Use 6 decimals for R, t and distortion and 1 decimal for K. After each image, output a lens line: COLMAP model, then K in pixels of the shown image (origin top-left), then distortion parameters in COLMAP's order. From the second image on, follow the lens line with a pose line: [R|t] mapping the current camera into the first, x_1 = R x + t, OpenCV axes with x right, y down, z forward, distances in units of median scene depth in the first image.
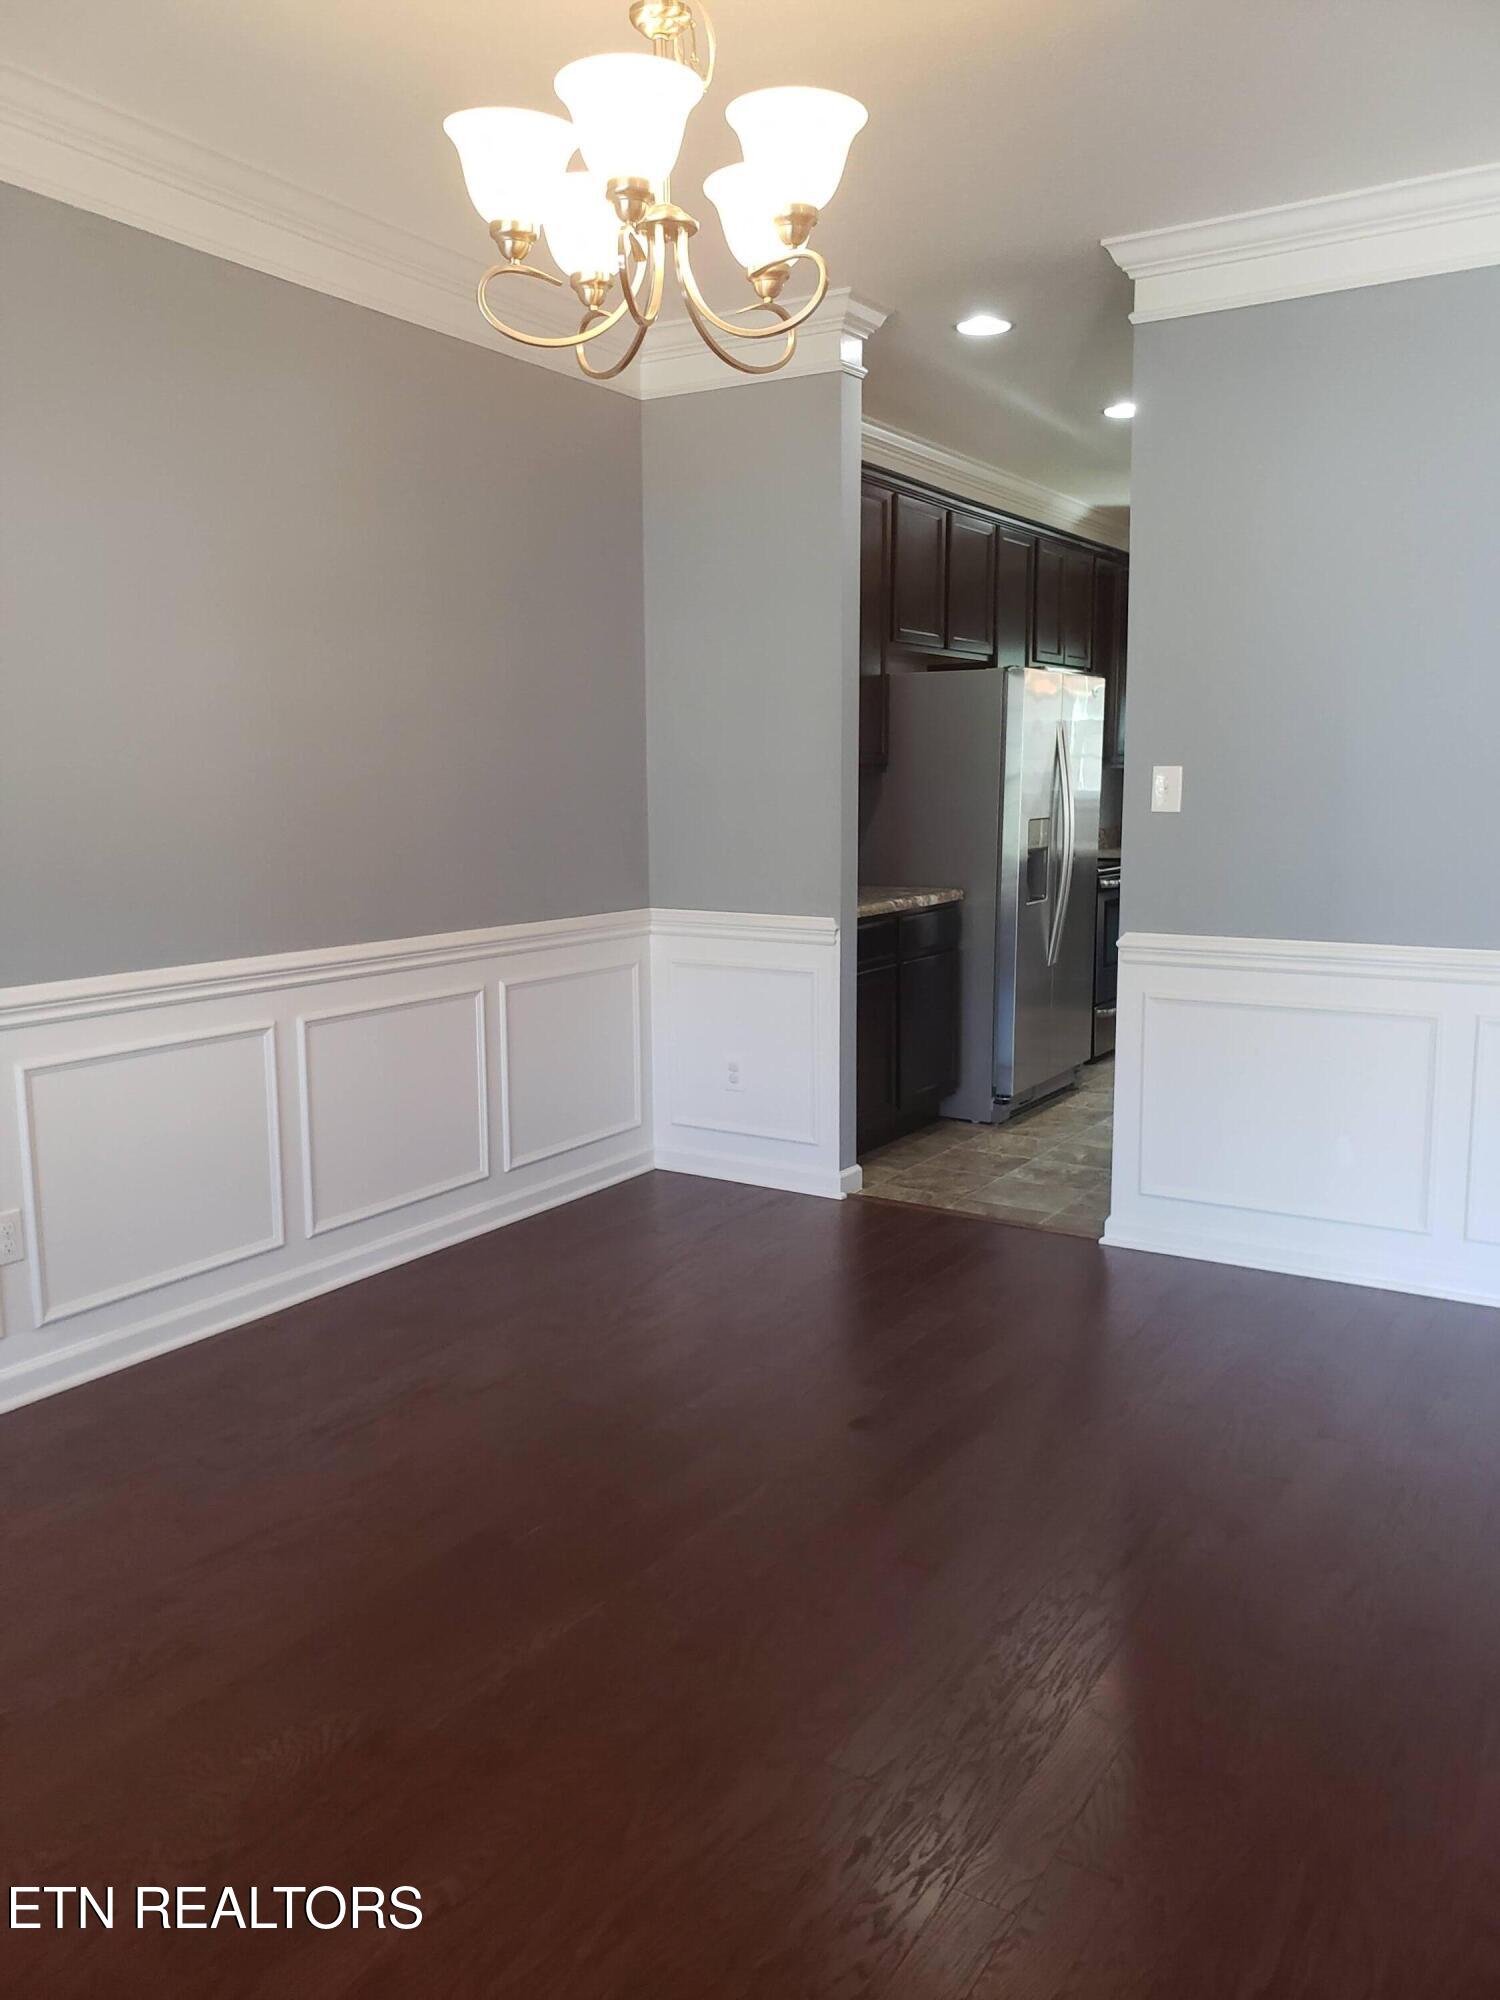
lens RADIAL K [[1551.5, 0, 728.5], [0, 1551.5, 1014.2], [0, 0, 1]] dist [-0.002627, -0.007905]
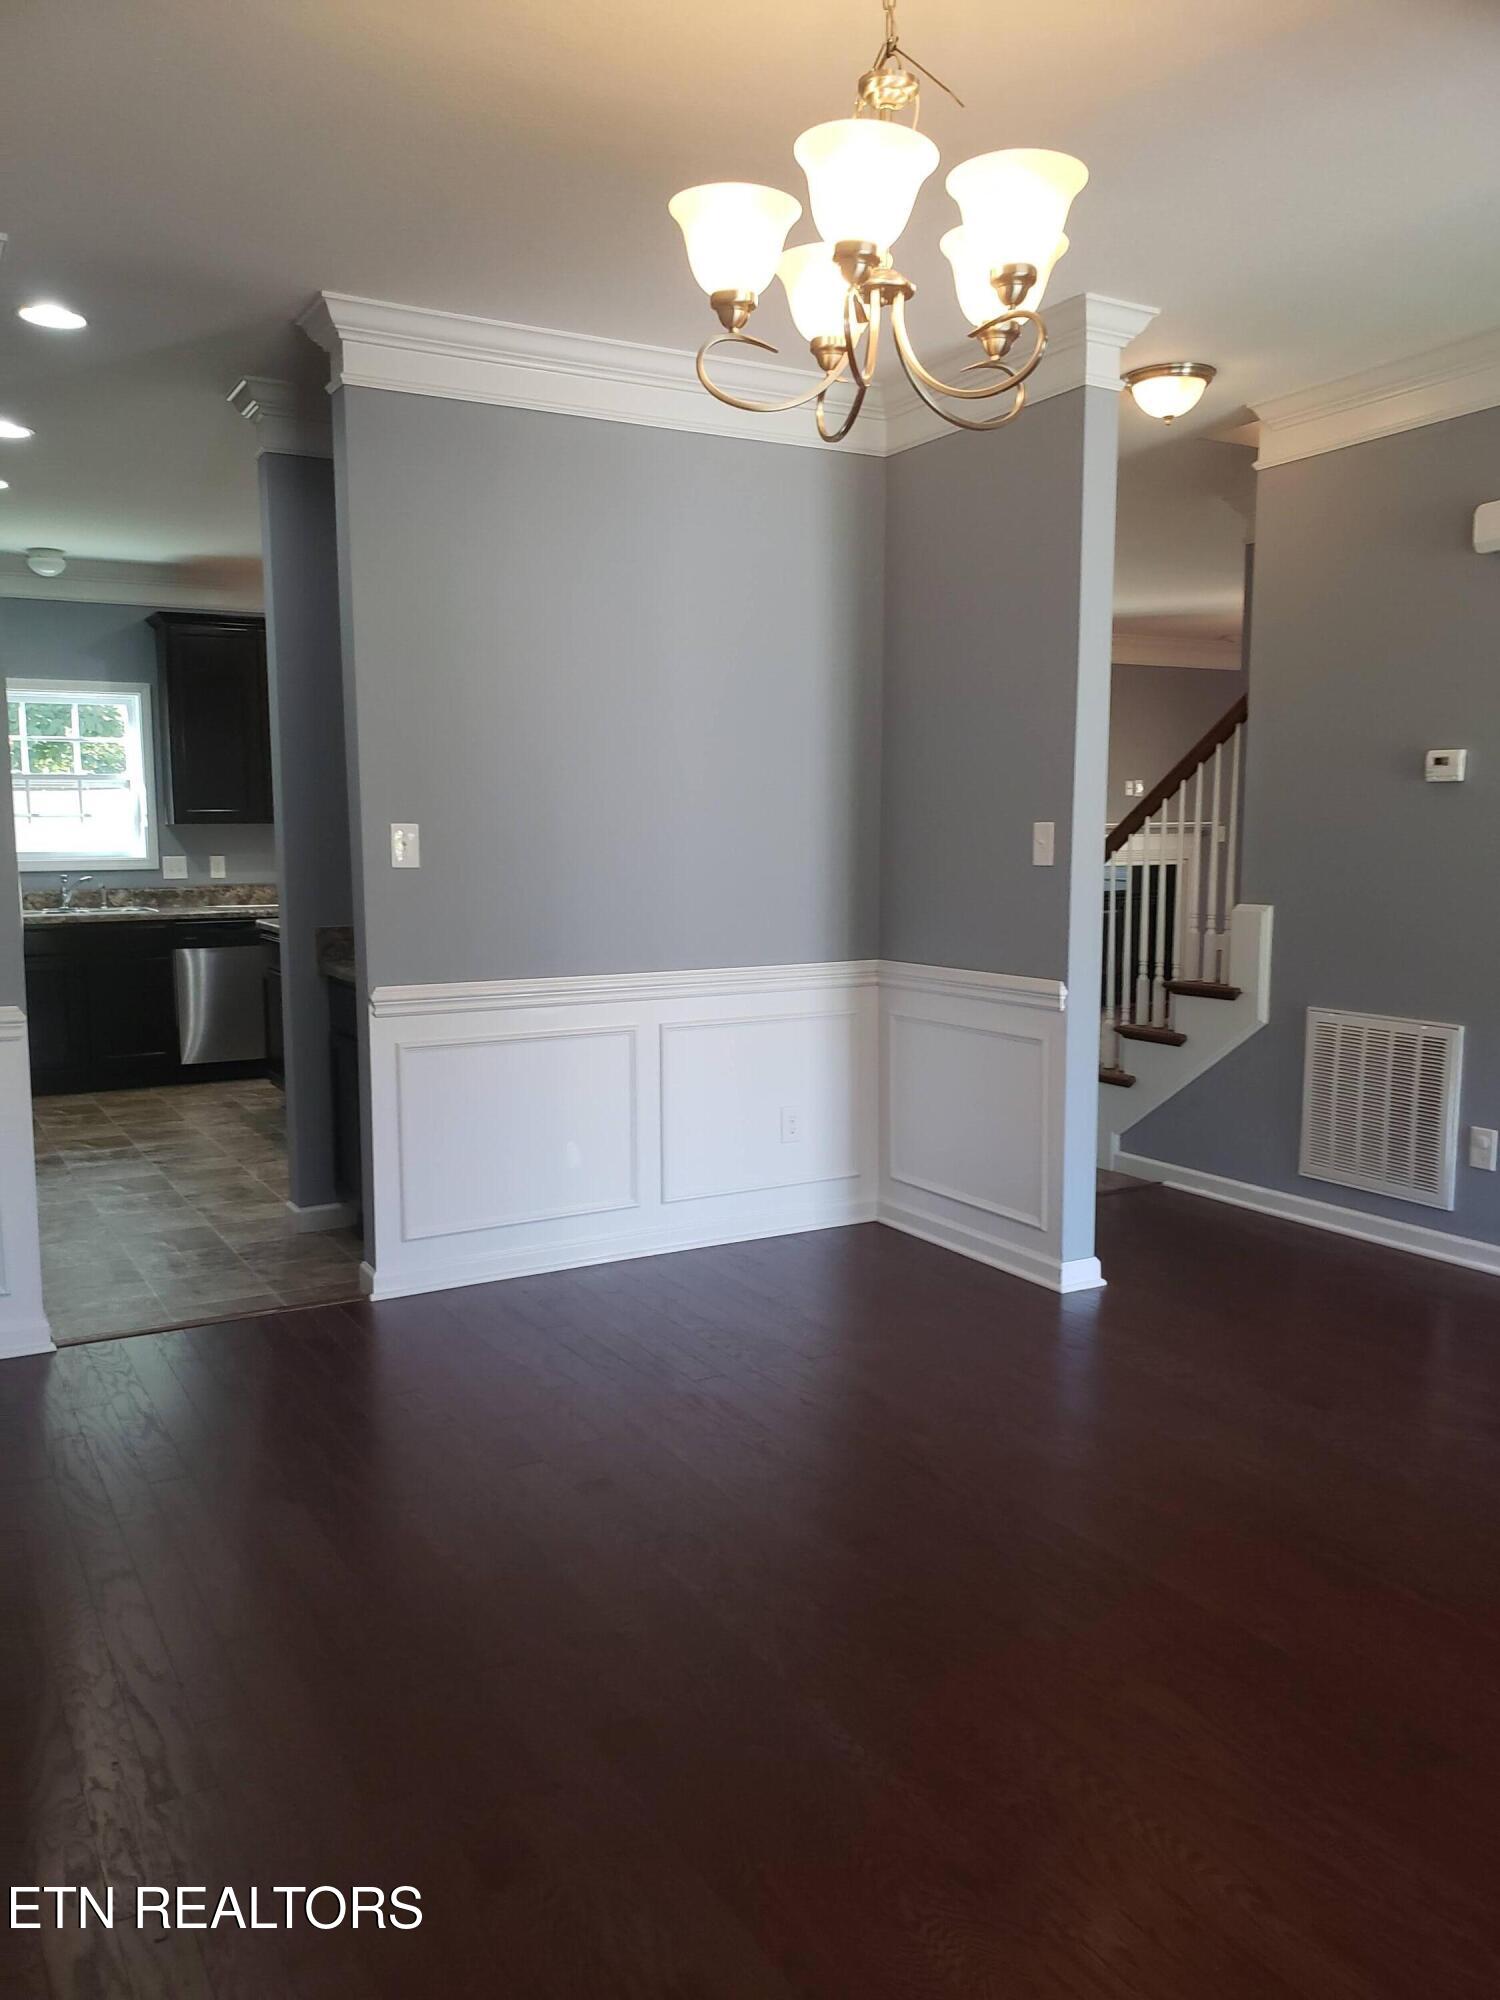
lens RADIAL K [[1538.0, 0, 745.3], [0, 1538.0, 1034.9], [0, 0, 1]] dist [0.003307, 0.008092]
pose [[0.462301, -0.112279, 0.879586, -0.488884], [0.135874, 0.989206, 0.054858, -0.041406], [-0.876251, 0.094152, 0.472567, 0.302740]]
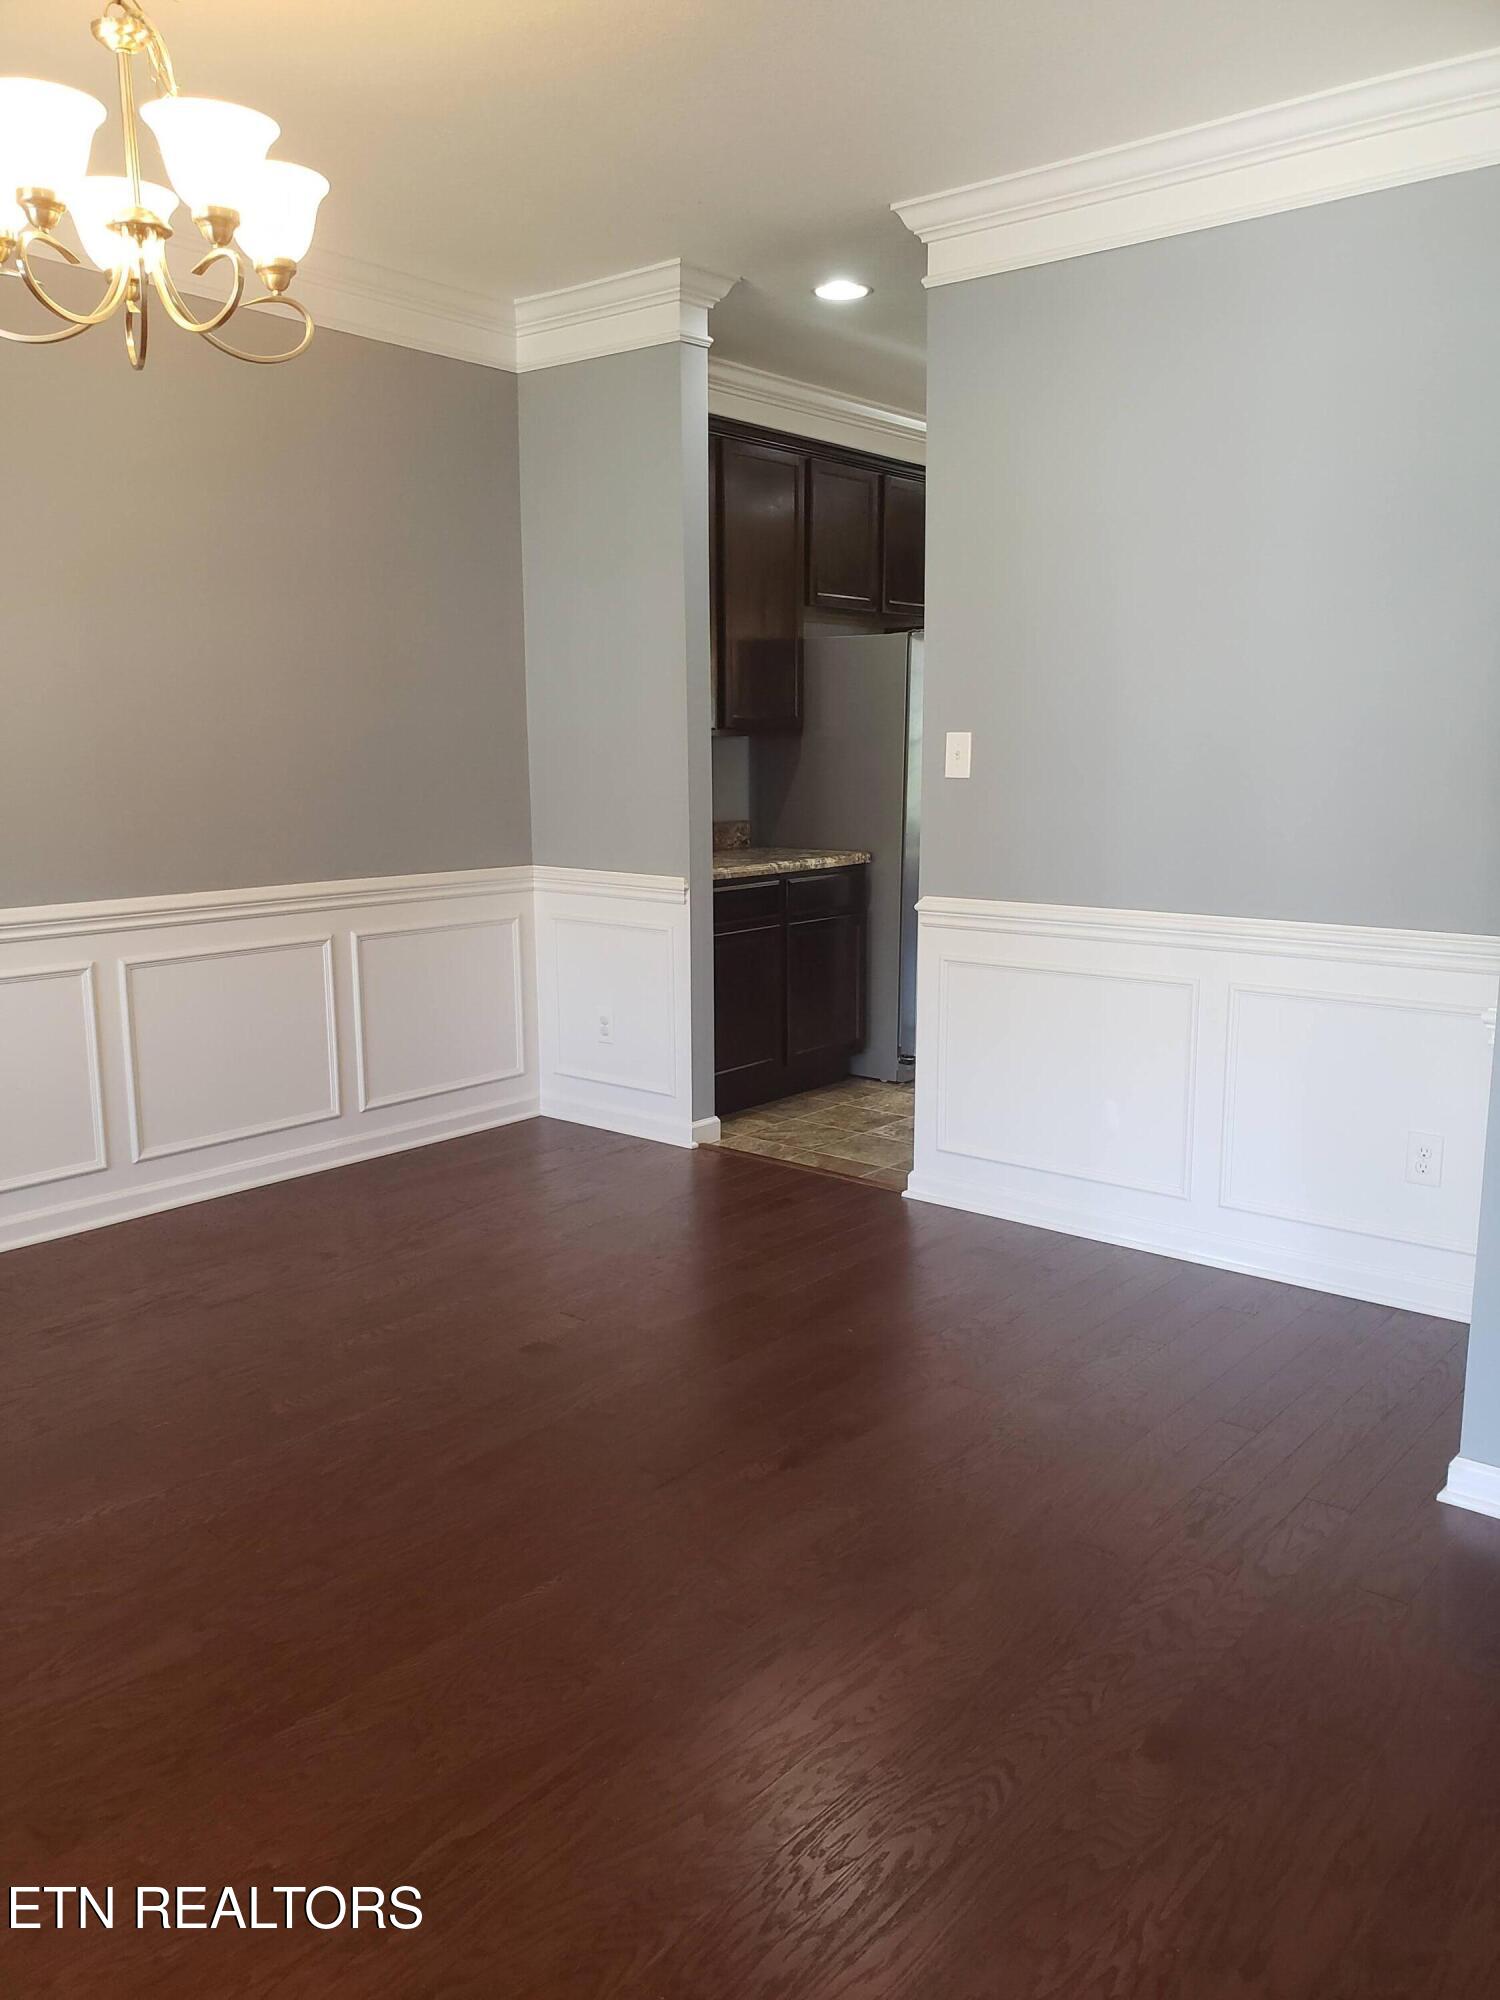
lens RADIAL K [[1538.0, 0, 745.3], [0, 1538.0, 1034.9], [0, 0, 1]] dist [0.003307, 0.008092]
pose [[0.993376, 0.026578, -0.111793, 0.240061], [-0.022332, 0.998987, 0.039065, 0.002112], [0.112718, -0.036309, 0.992963, -0.021234]]
